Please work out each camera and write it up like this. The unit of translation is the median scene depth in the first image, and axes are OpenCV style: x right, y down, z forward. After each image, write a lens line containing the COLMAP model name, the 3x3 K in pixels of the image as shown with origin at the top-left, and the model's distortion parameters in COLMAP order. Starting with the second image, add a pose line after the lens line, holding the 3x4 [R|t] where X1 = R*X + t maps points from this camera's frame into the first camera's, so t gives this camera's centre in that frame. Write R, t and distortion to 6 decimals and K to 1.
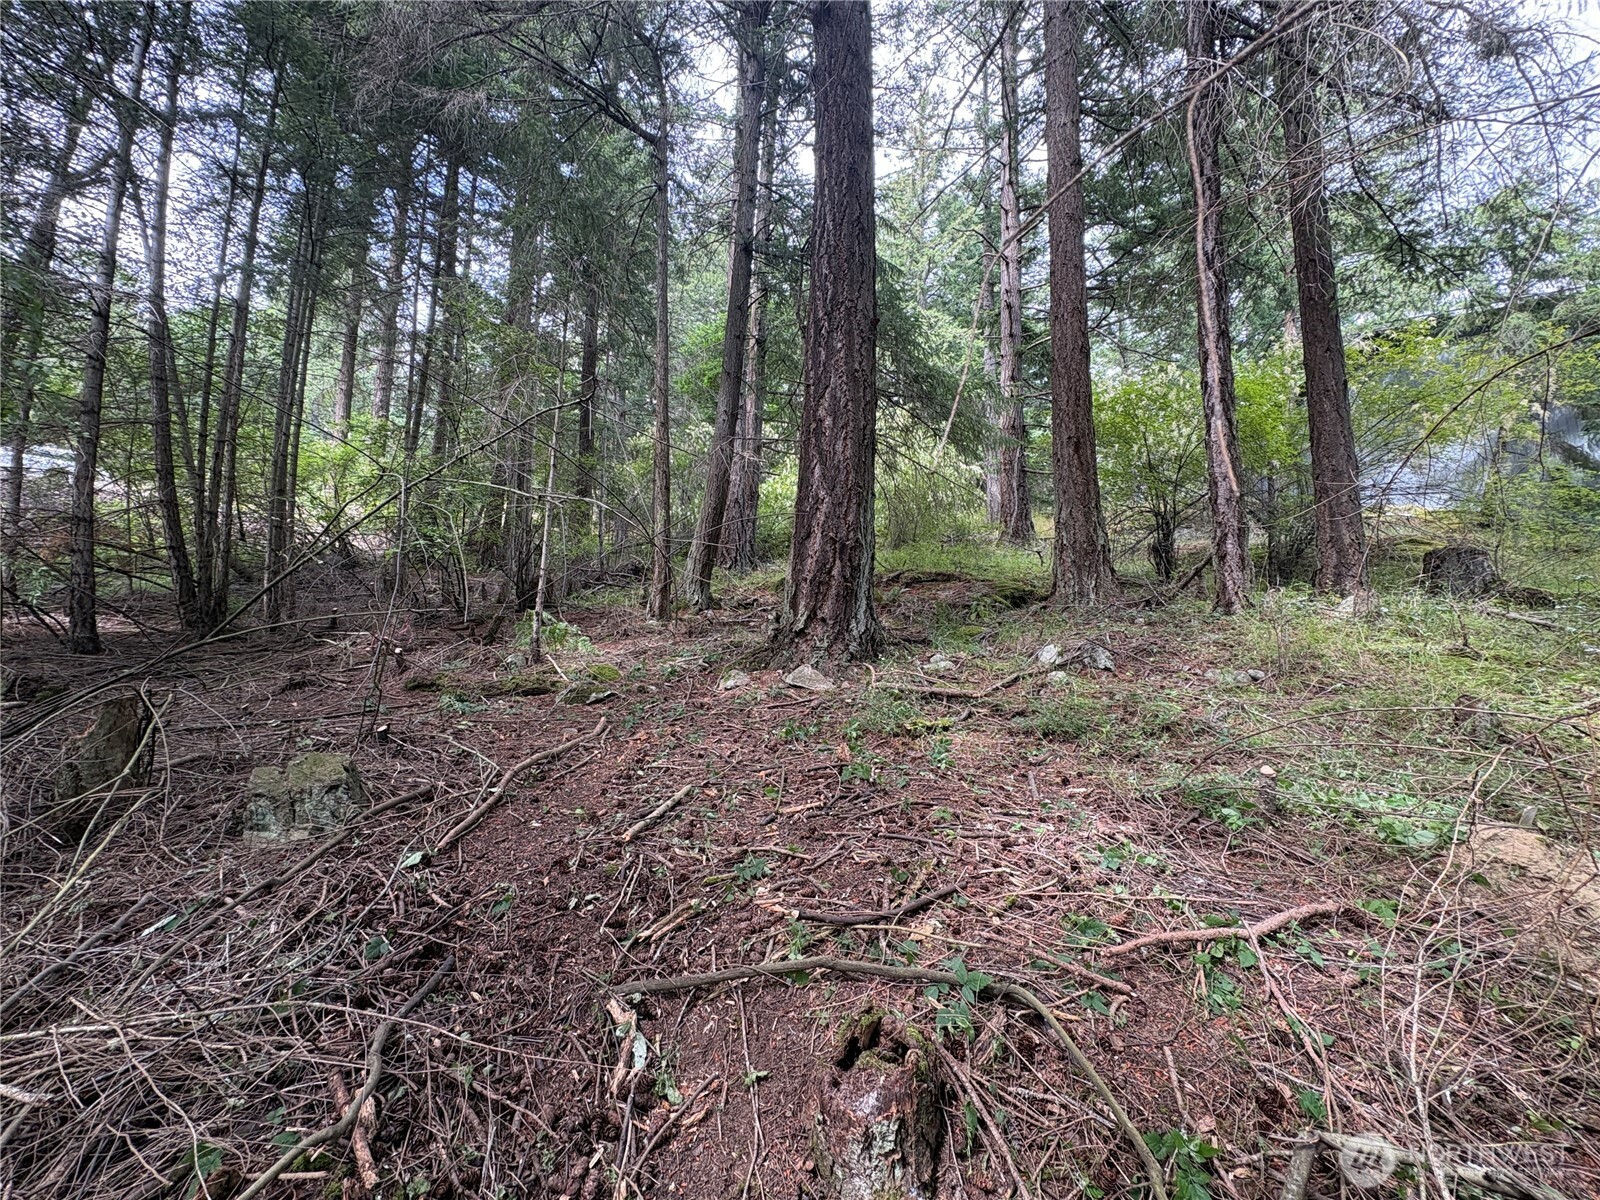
lens RADIAL K [[632.8, 0, 803.5], [0, 632.8, 596.1], [0, 0, 1]] dist [-0.001759, 0.000735]
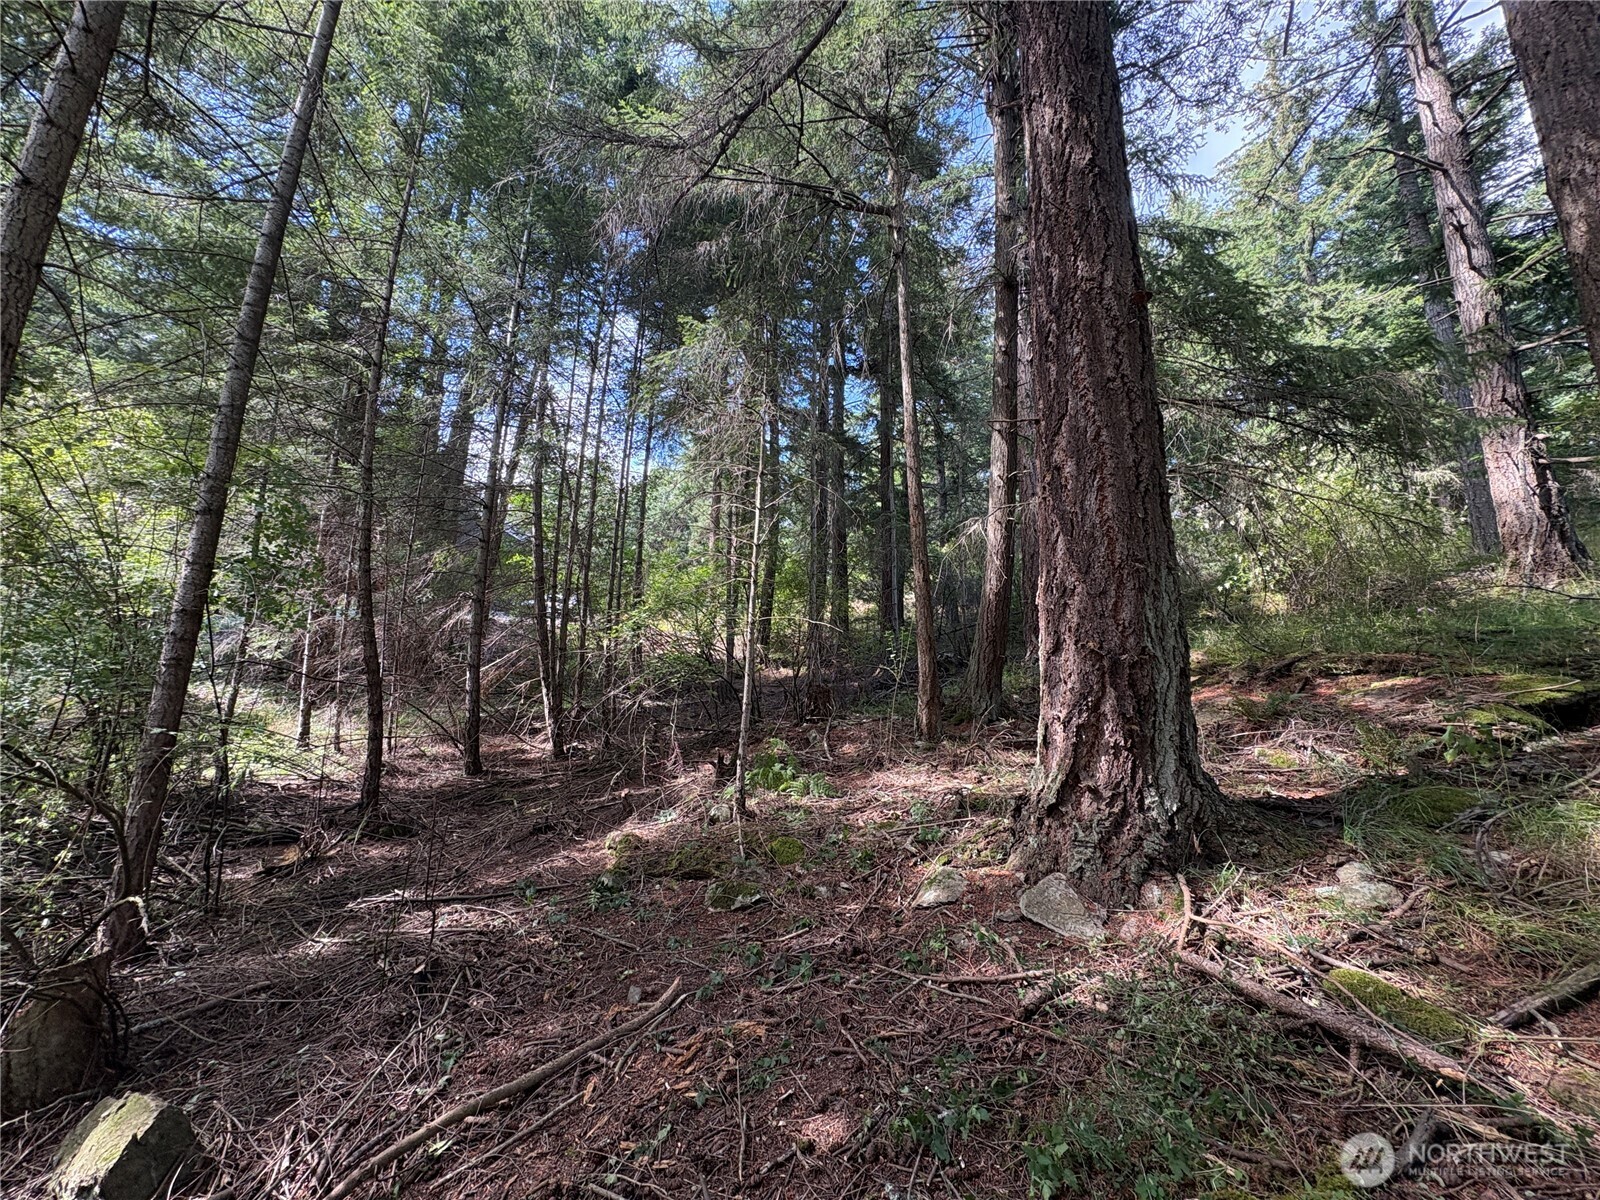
lens RADIAL K [[632.8, 0, 793.8], [0, 632.8, 596.3], [0, 0, 1]] dist [-0.001759, 0.000735]
pose [[0.845066, -0.112145, -0.522769, 0.123058], [0.051733, 0.990318, -0.128816, -0.079207], [0.532153, 0.081814, 0.842686, 0.323319]]
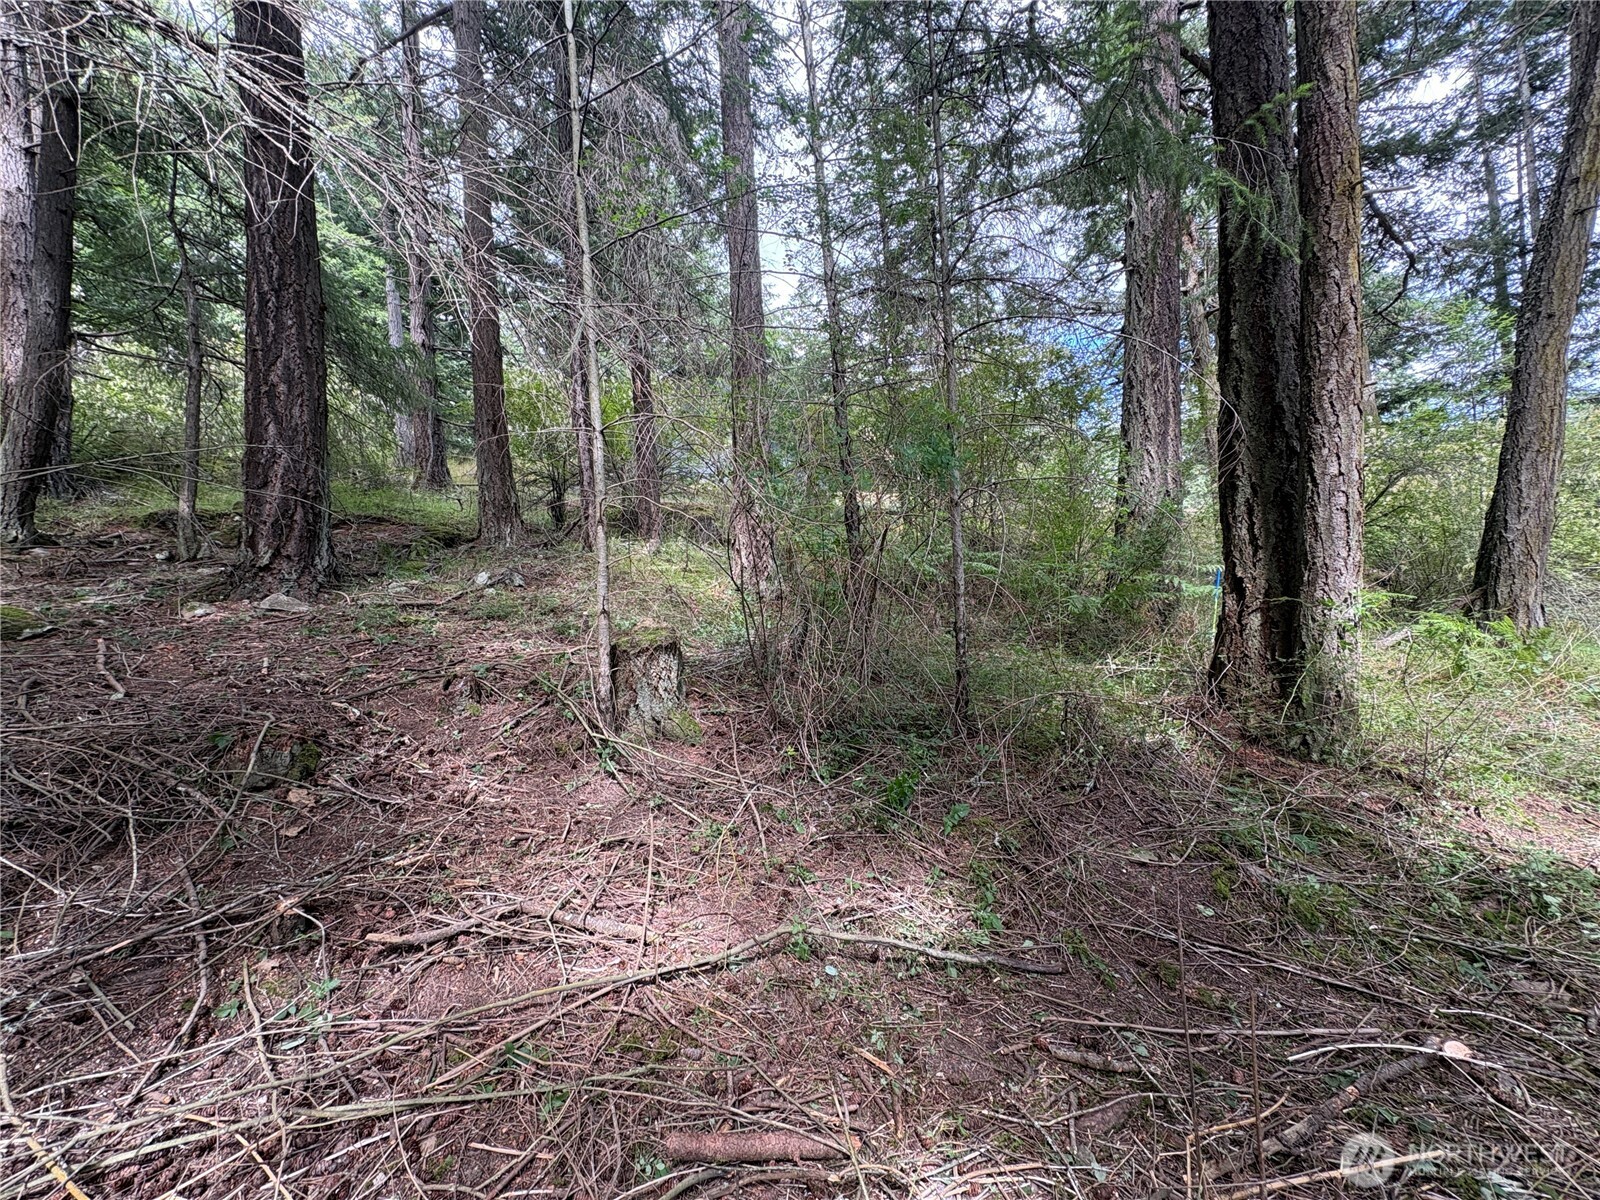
lens RADIAL K [[632.8, 0, 803.5], [0, 632.8, 593.5], [0, 0, 1]] dist [-0.001759, 0.000735]
pose [[0.642605, -0.051599, 0.764458, -0.255382], [-0.017820, 0.996453, 0.082237, -0.009238], [-0.765990, -0.066468, 0.639407, -0.515746]]
